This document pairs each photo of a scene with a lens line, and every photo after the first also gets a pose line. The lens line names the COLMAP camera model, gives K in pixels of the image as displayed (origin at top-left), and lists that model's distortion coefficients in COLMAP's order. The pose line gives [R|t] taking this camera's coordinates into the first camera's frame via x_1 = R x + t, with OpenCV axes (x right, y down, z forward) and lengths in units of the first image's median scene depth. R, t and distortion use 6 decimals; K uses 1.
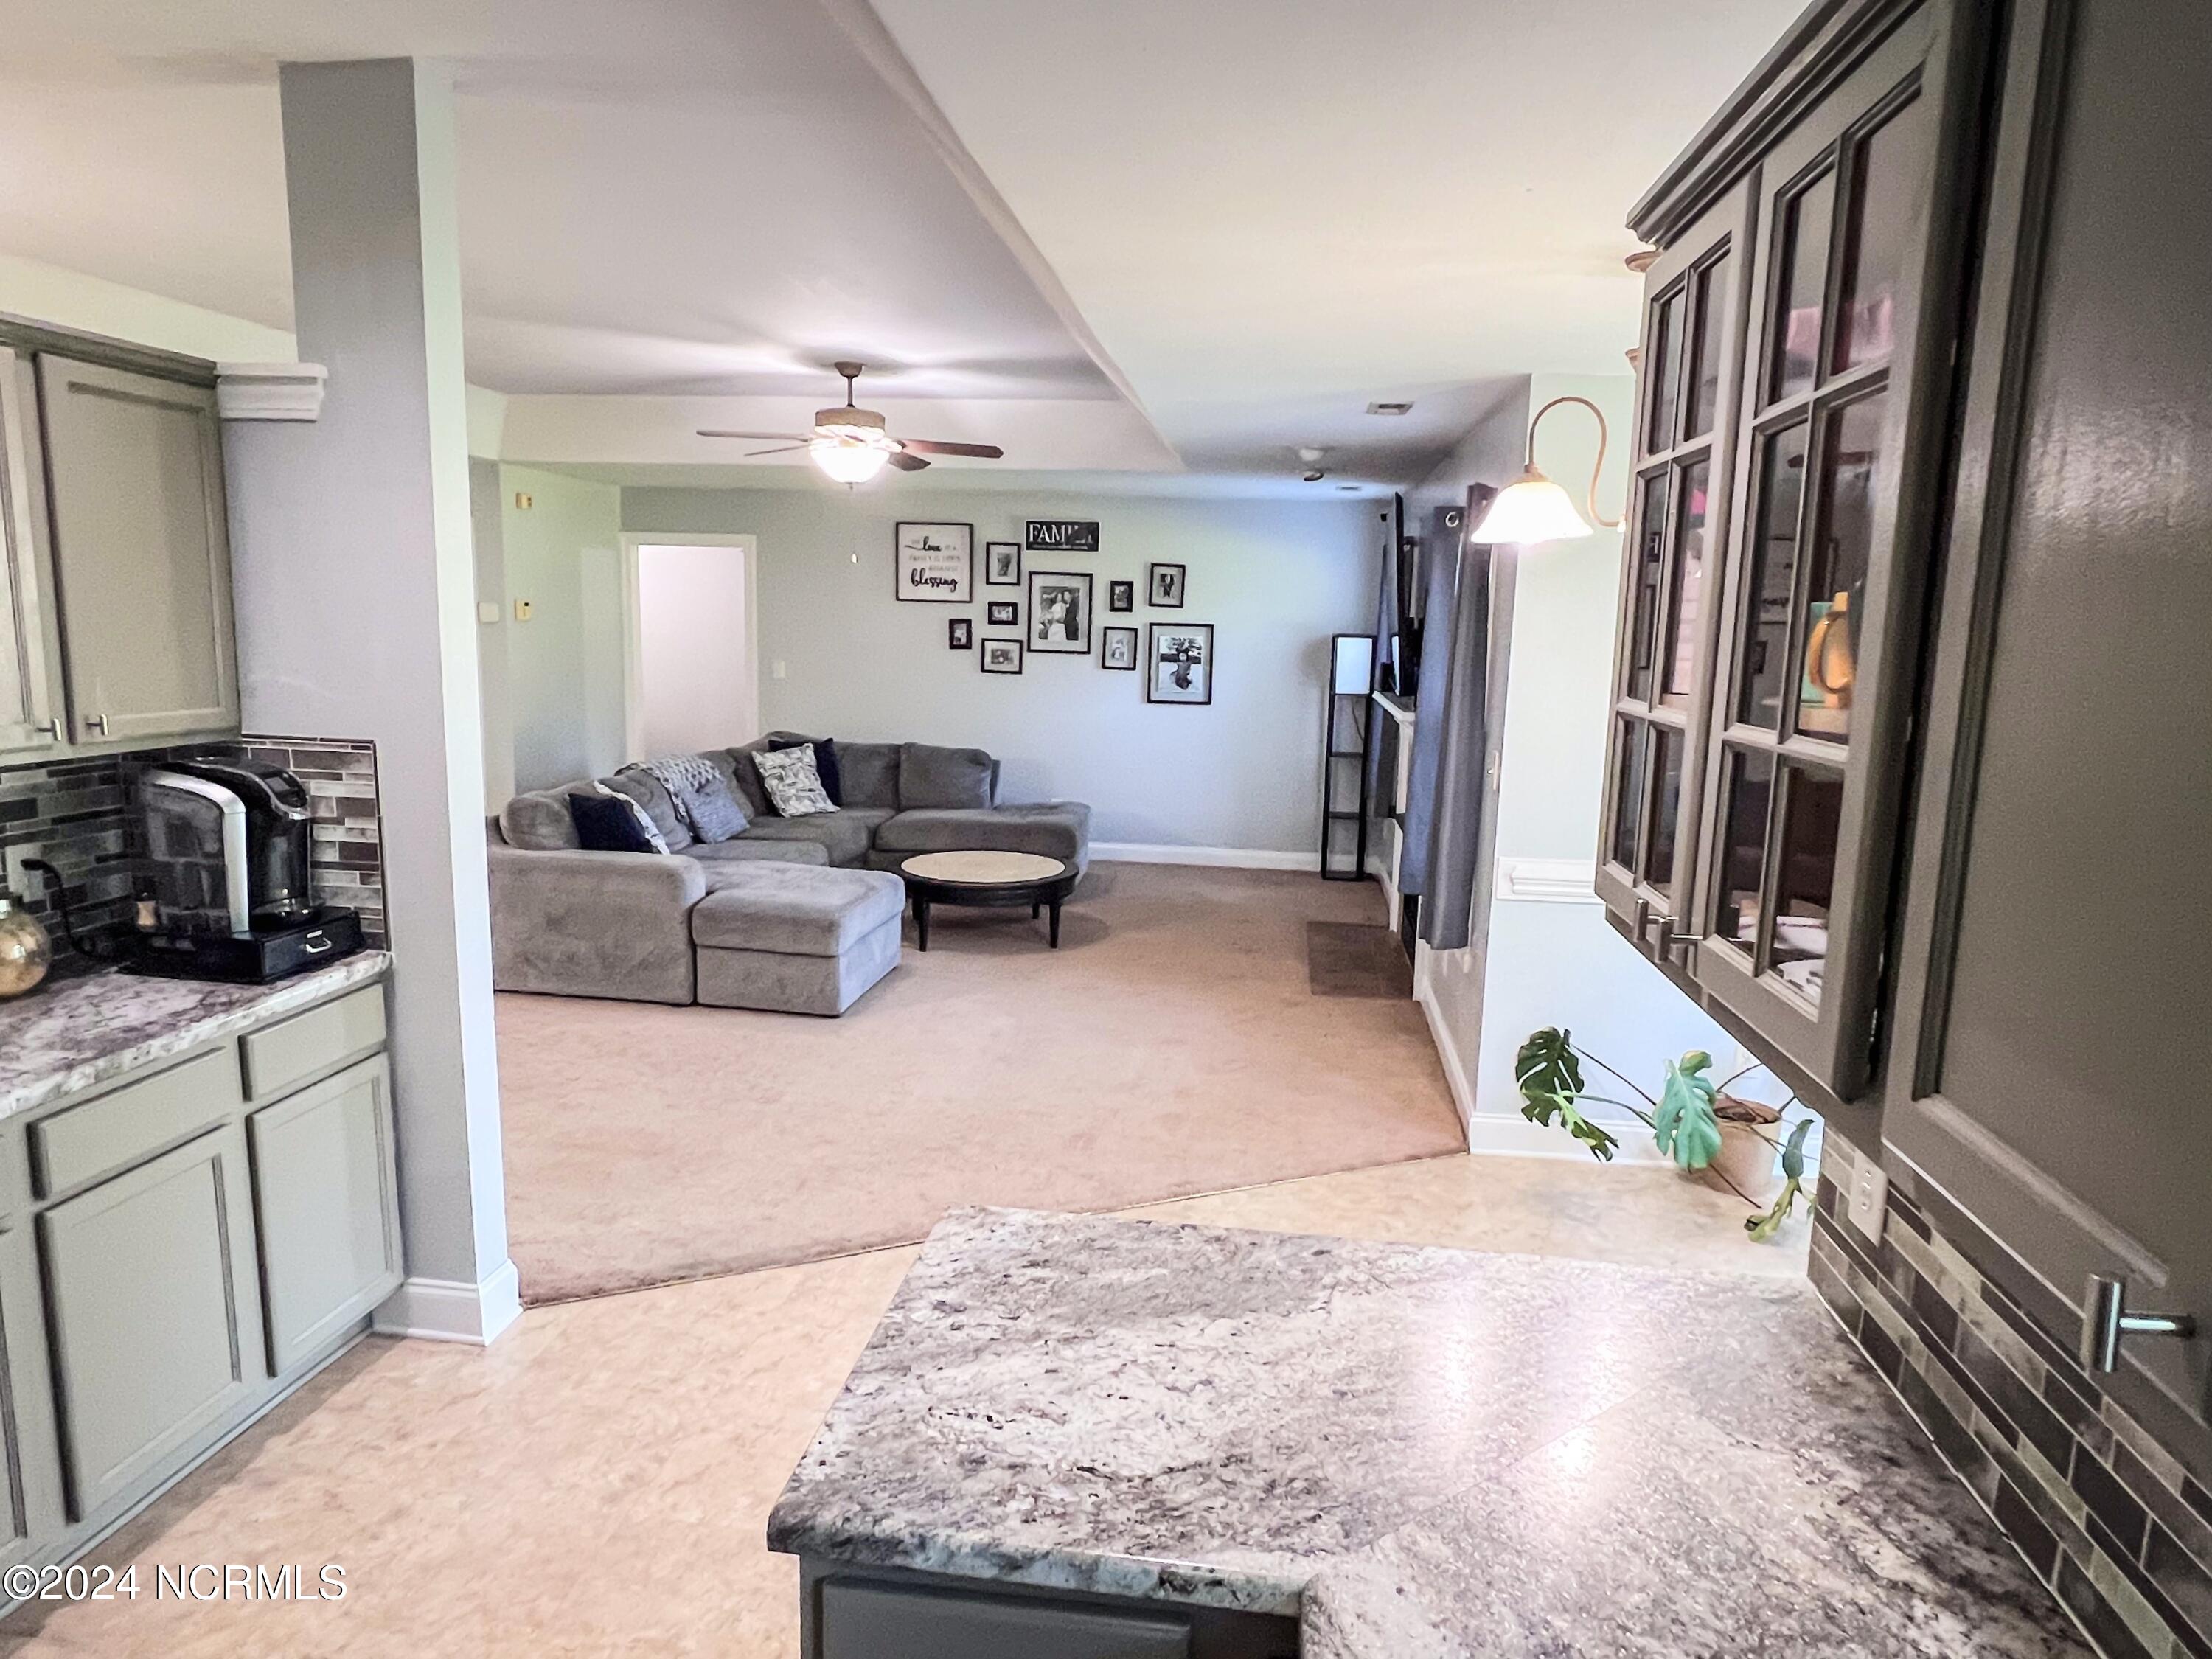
lens RADIAL K [[1361.2, 0, 1097.0], [0, 1361.2, 830.1], [0, 0, 1]] dist [0.001585, -0.004038]
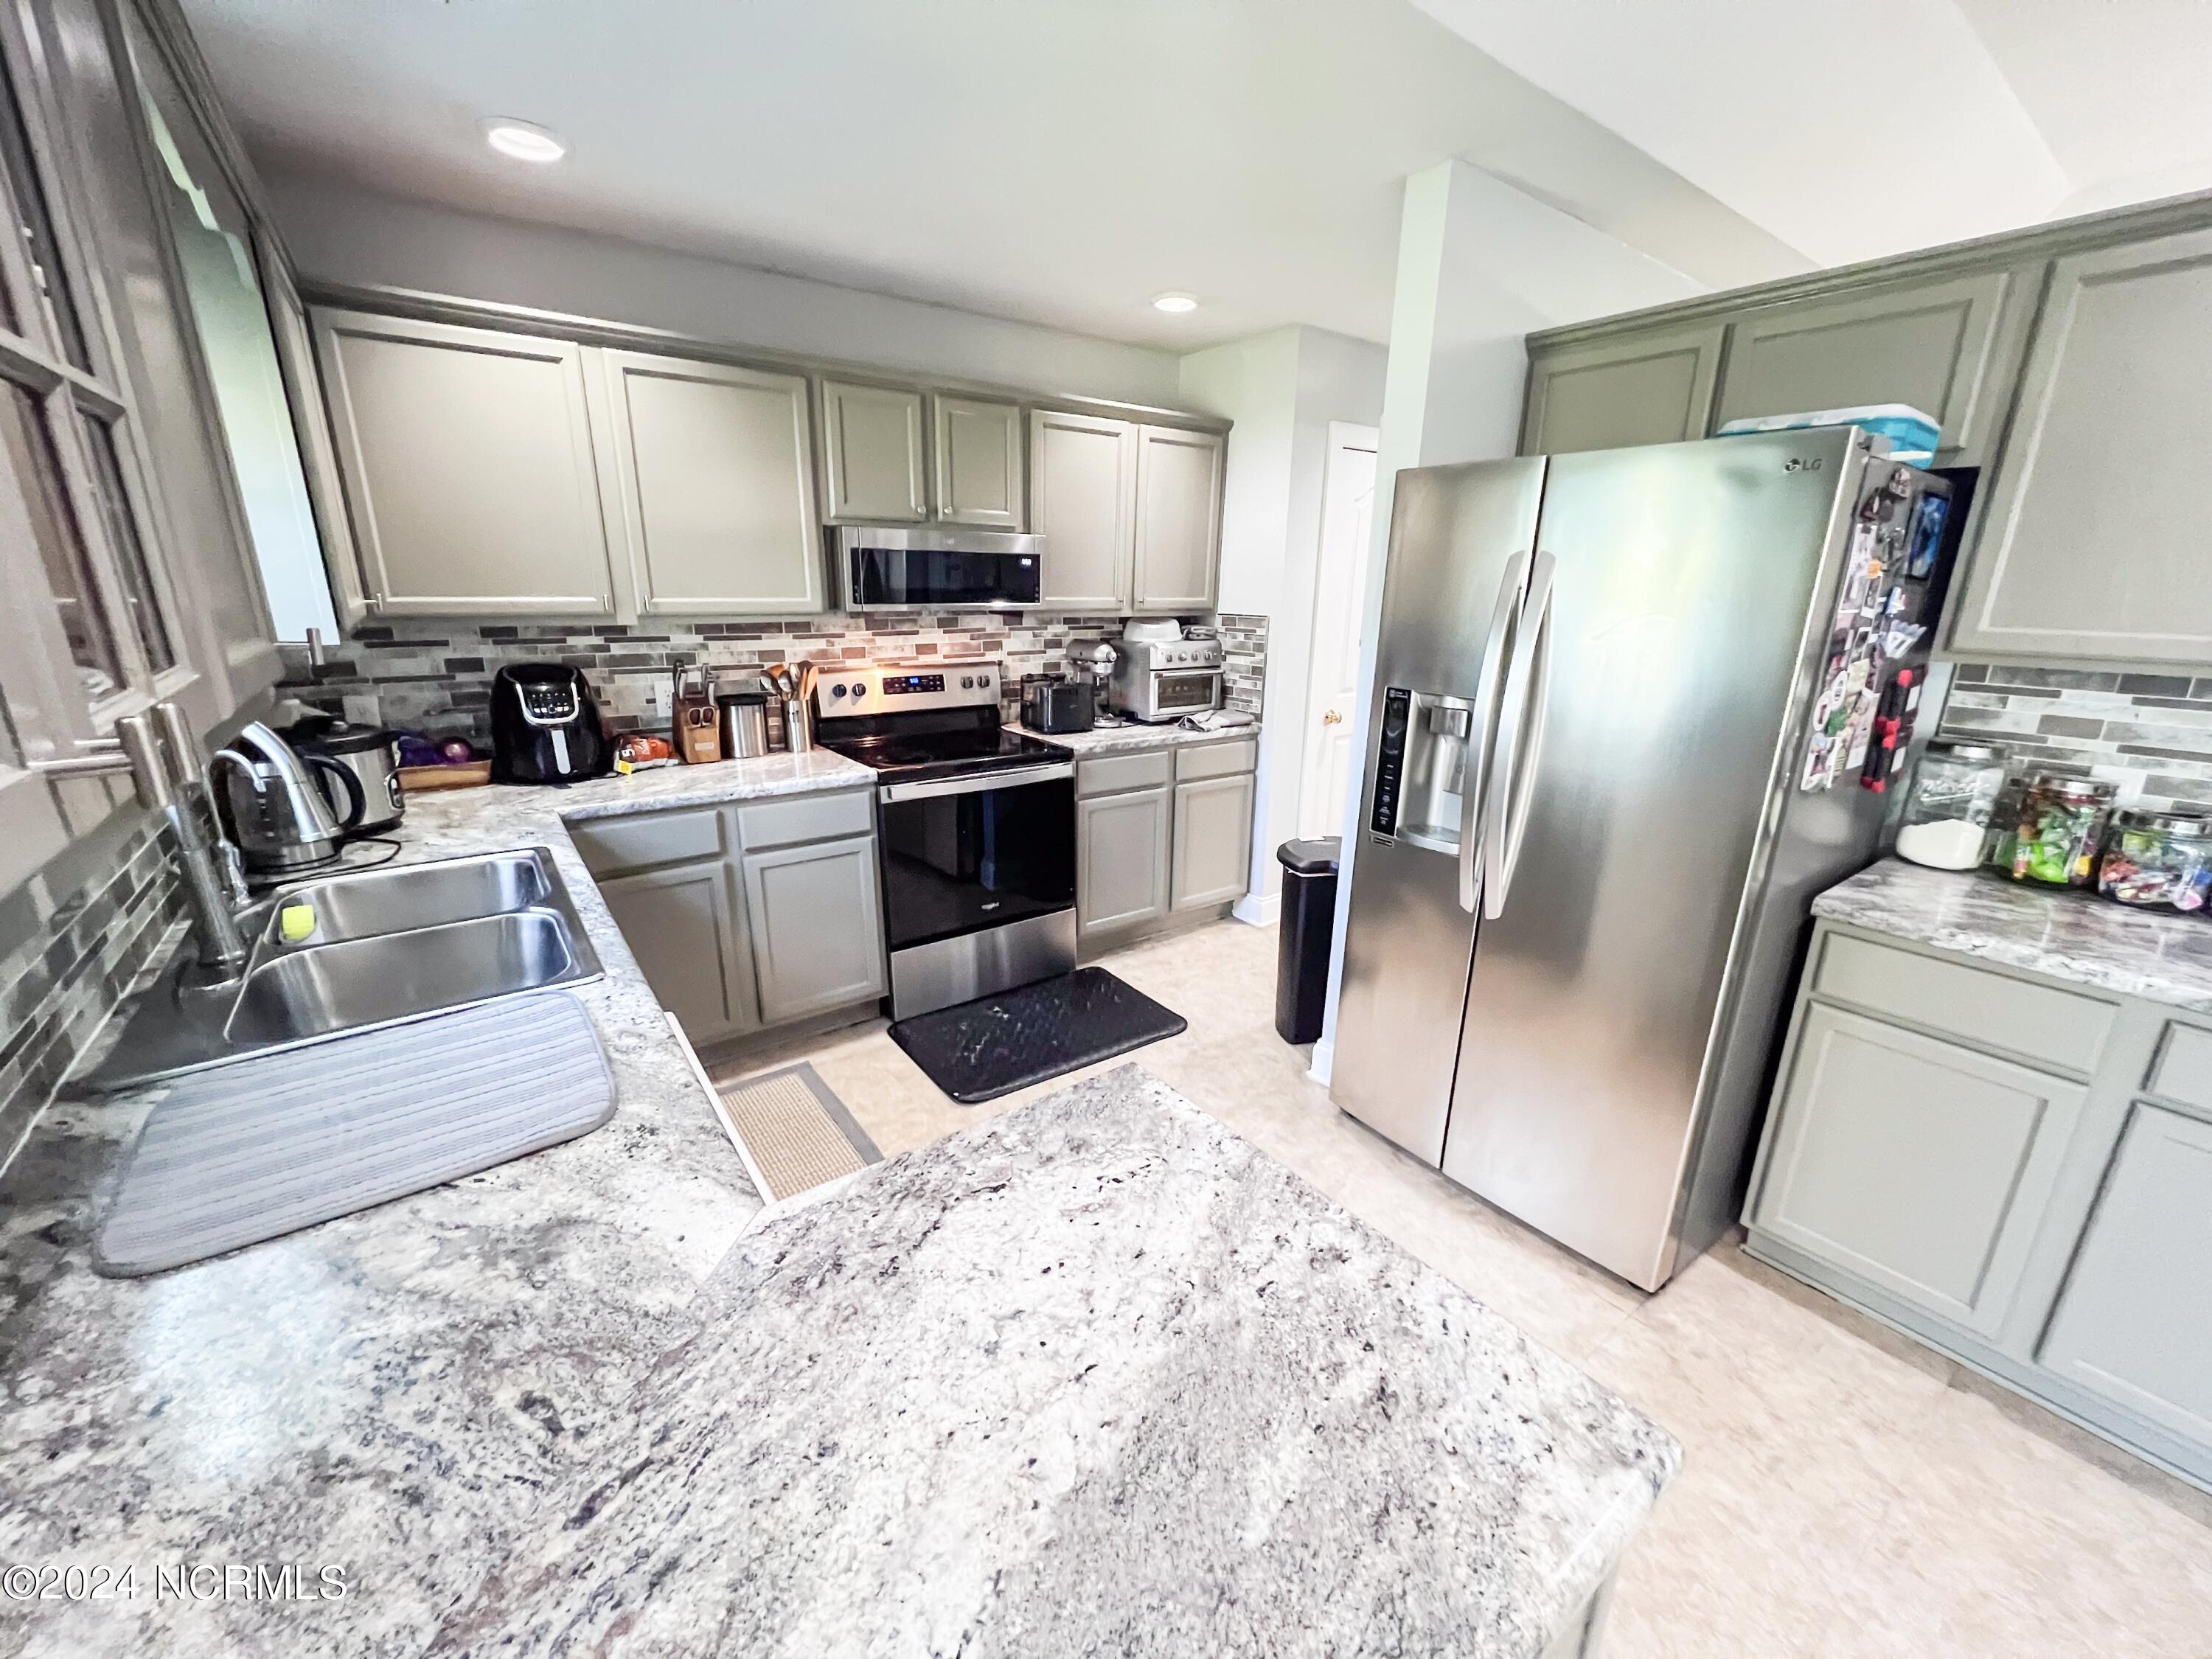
lens RADIAL K [[882.0, 0, 1114.3], [0, 882.0, 832.1], [0, 0, 1]] dist [-0.002113, 0.000895]
pose [[-0.710450, 0.156847, -0.686046, 0.317753], [-0.145415, 0.921092, 0.361171, -0.058303], [0.688560, 0.356356, -0.631582, 1.211452]]
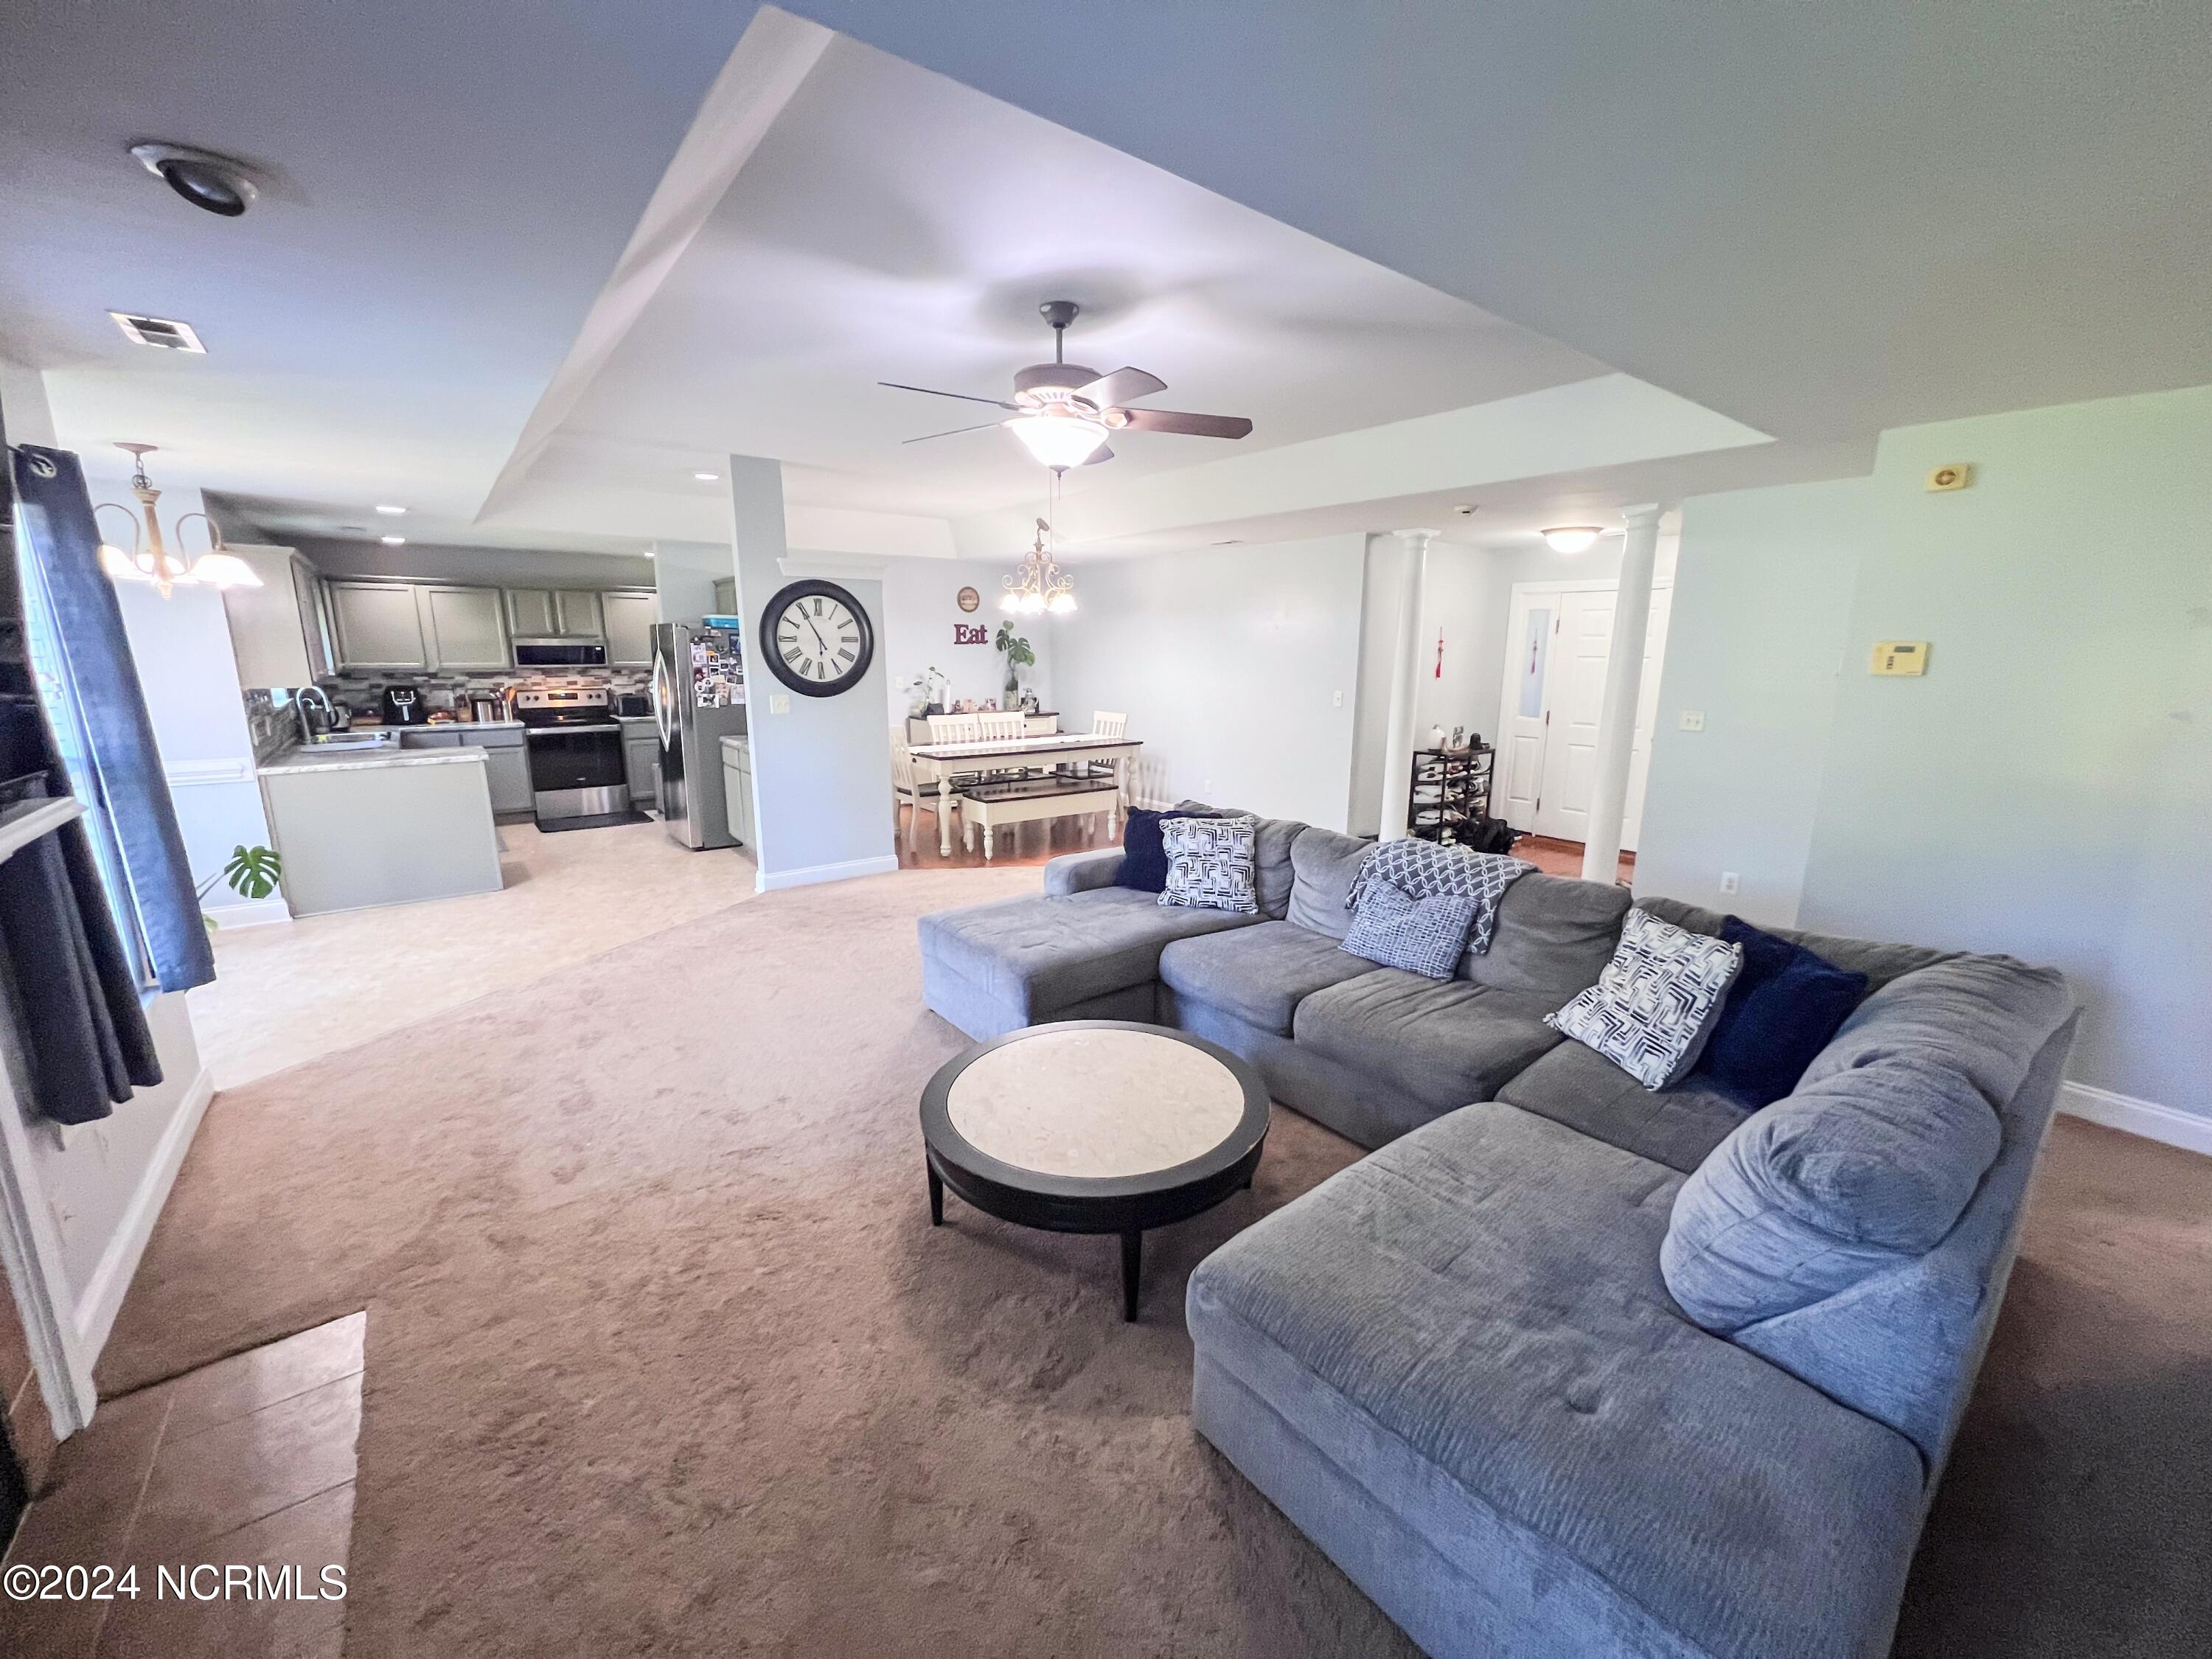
lens RADIAL K [[882.0, 0, 1116.2], [0, 882.0, 837.8], [0, 0, 1]] dist [-0.002113, 0.000895]
pose [[-0.695465, 0.122500, -0.708042, 0.730681], [-0.139540, 0.943579, 0.300311, -0.868087], [0.704881, 0.307656, -0.639132, 5.765724]]
